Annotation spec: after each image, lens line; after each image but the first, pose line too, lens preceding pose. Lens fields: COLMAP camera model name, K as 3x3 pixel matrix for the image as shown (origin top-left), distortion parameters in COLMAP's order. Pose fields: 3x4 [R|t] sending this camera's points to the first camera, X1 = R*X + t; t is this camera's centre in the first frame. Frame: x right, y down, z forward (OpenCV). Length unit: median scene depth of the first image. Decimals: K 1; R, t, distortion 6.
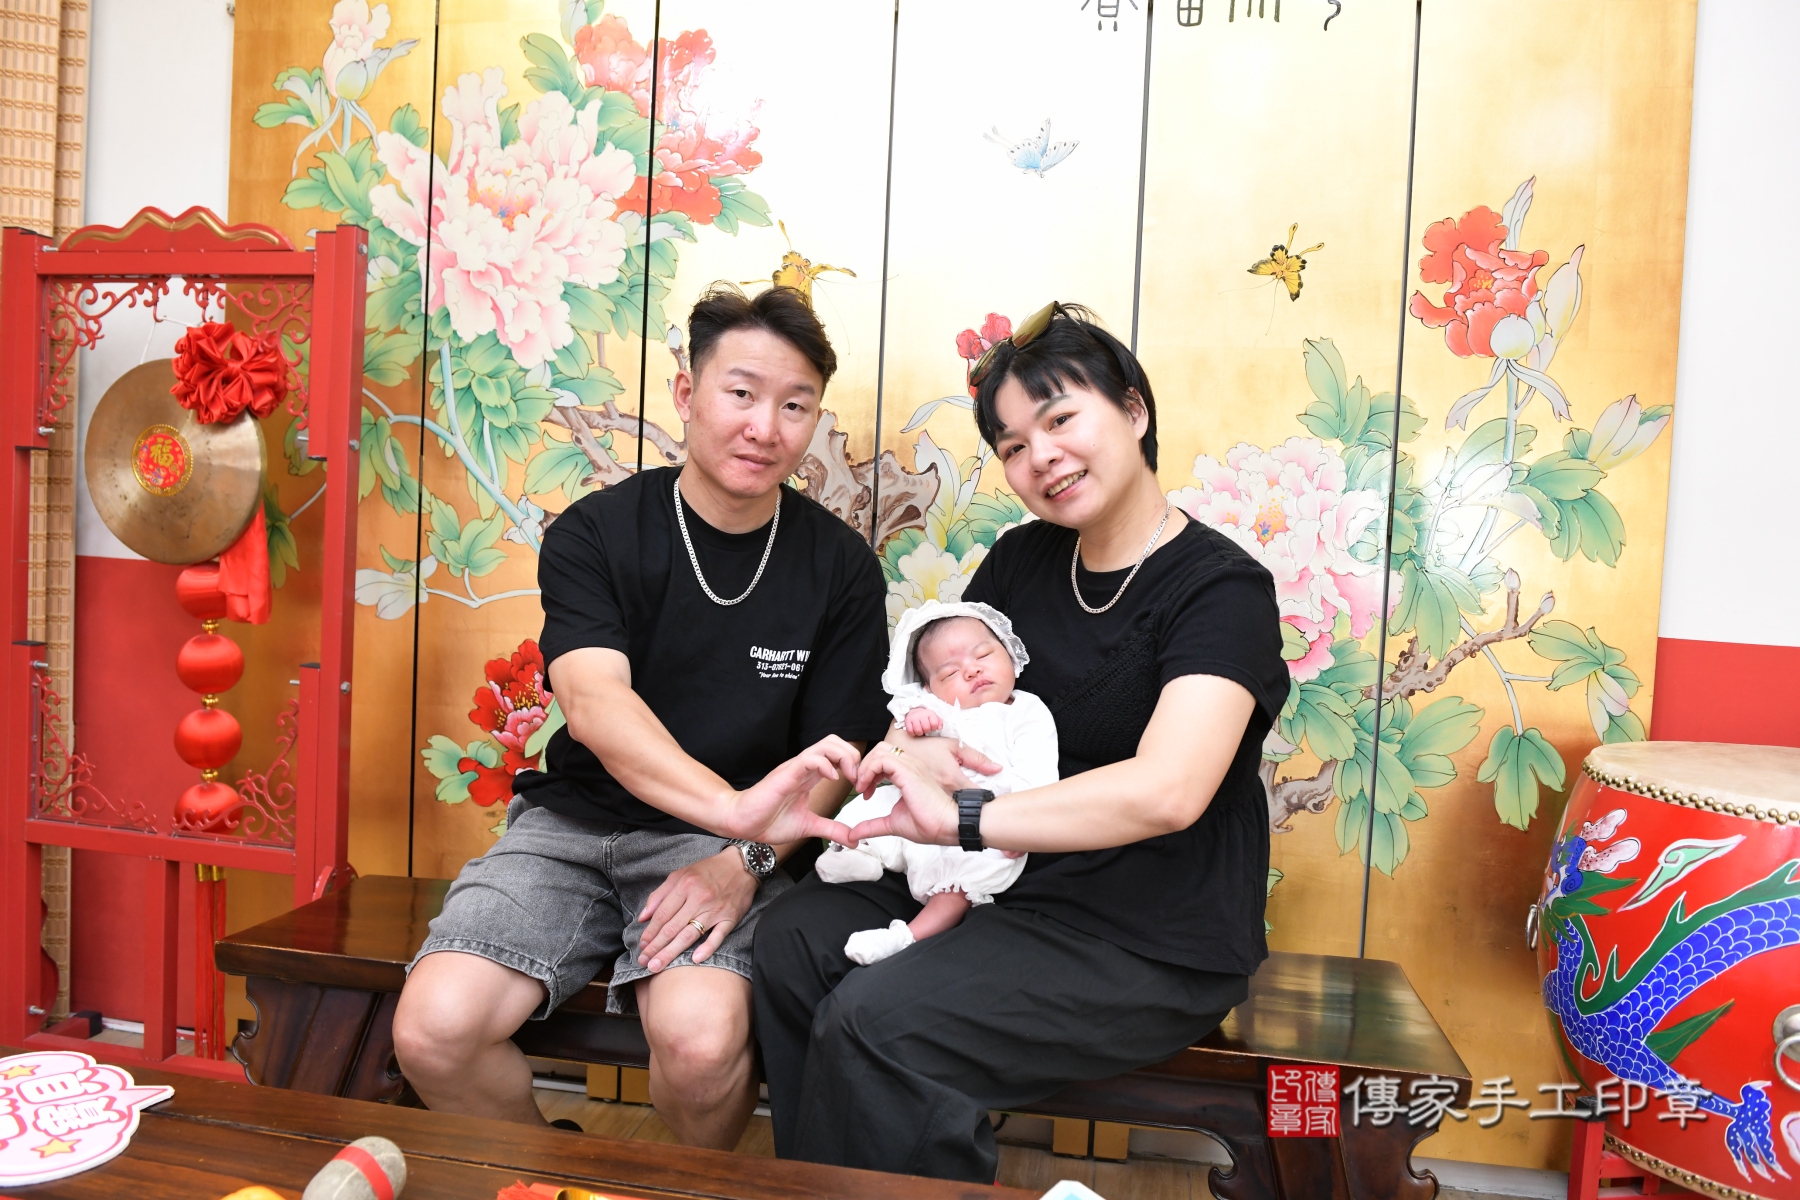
lens RADIAL K [[1330.7, 0, 897.5], [0, 1330.7, 599.3], [0, 0, 1]] dist [-0.045294, 0.001898]
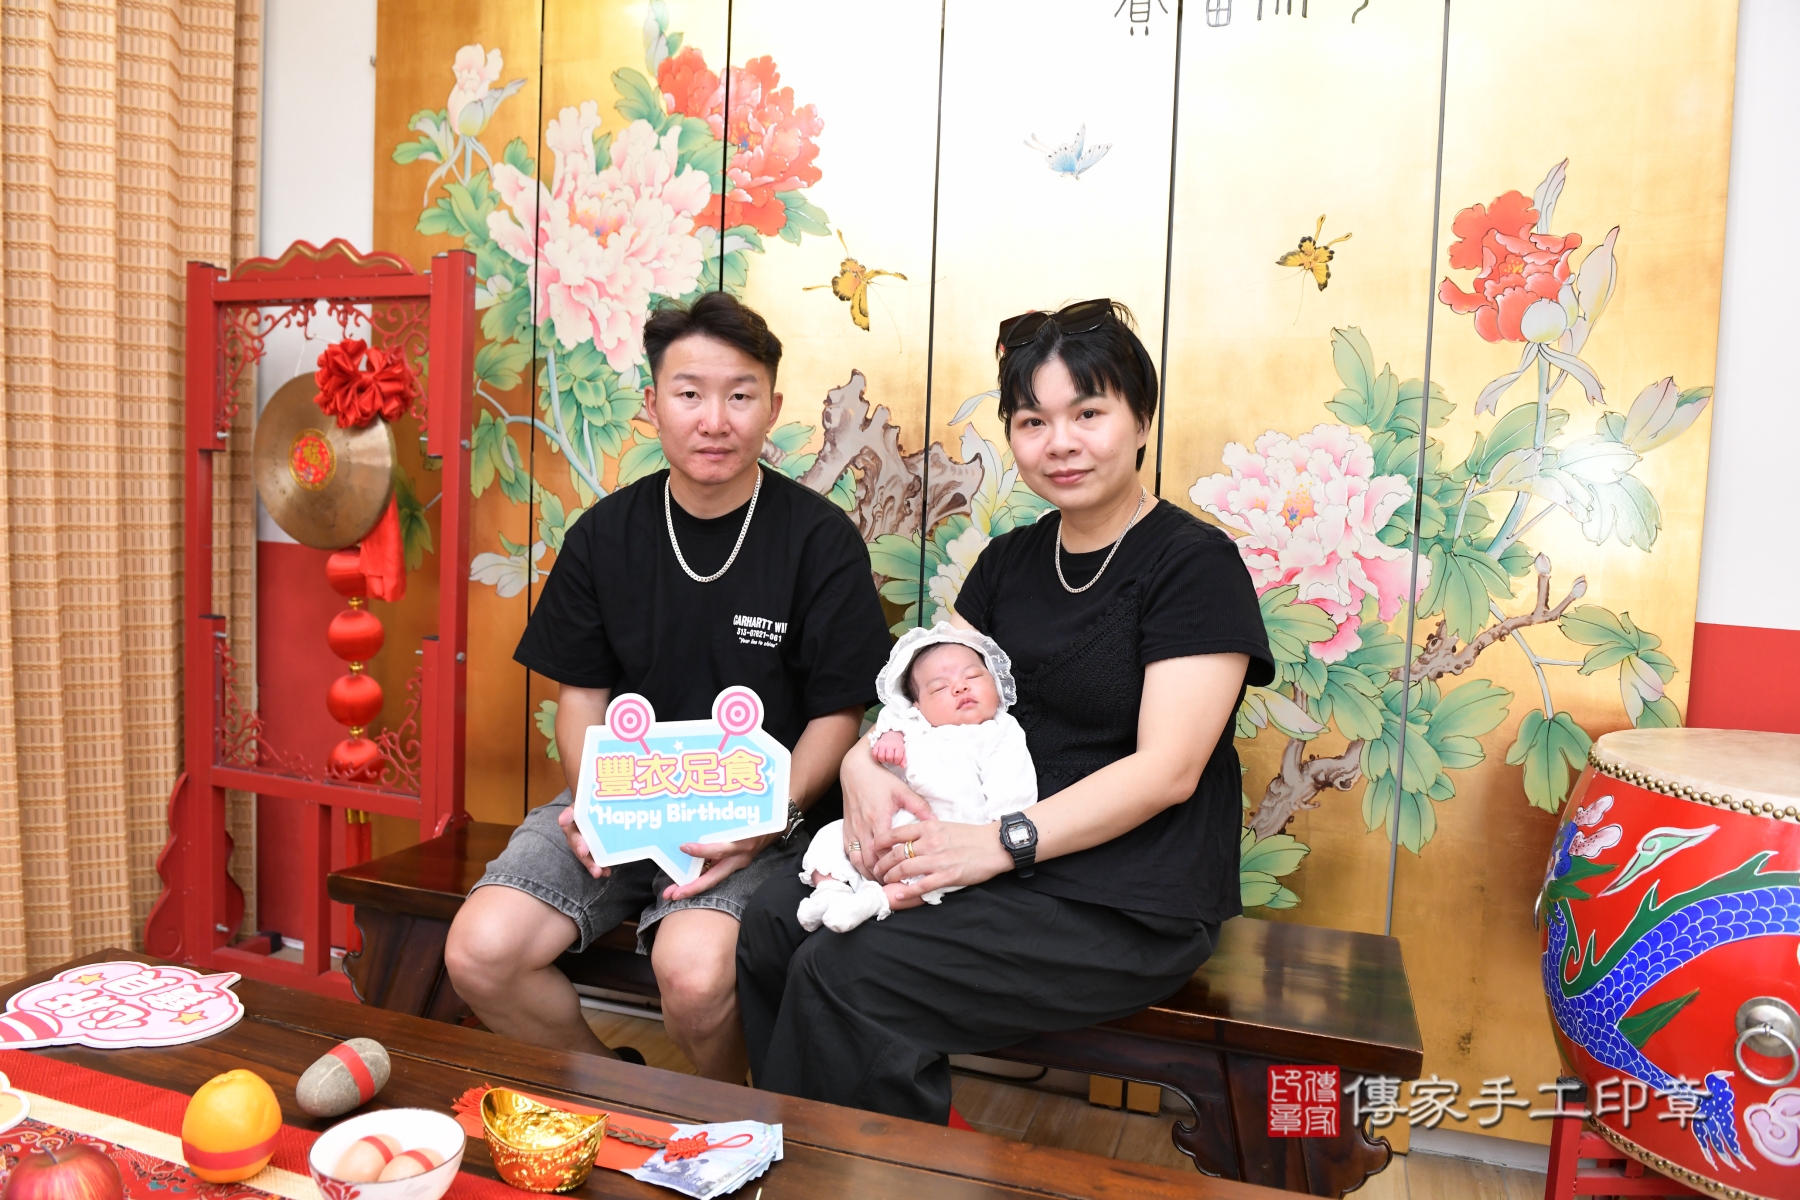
lens RADIAL K [[1280.5, 0, 893.9], [0, 1280.5, 599.0], [0, 0, 1]] dist [-0.051997, 0.000957]
pose [[0.987579, 0.004666, -0.157053, 0.122001], [-0.001231, 0.999758, 0.021960, -0.008183], [0.157118, -0.021494, 0.987346, -0.025156]]
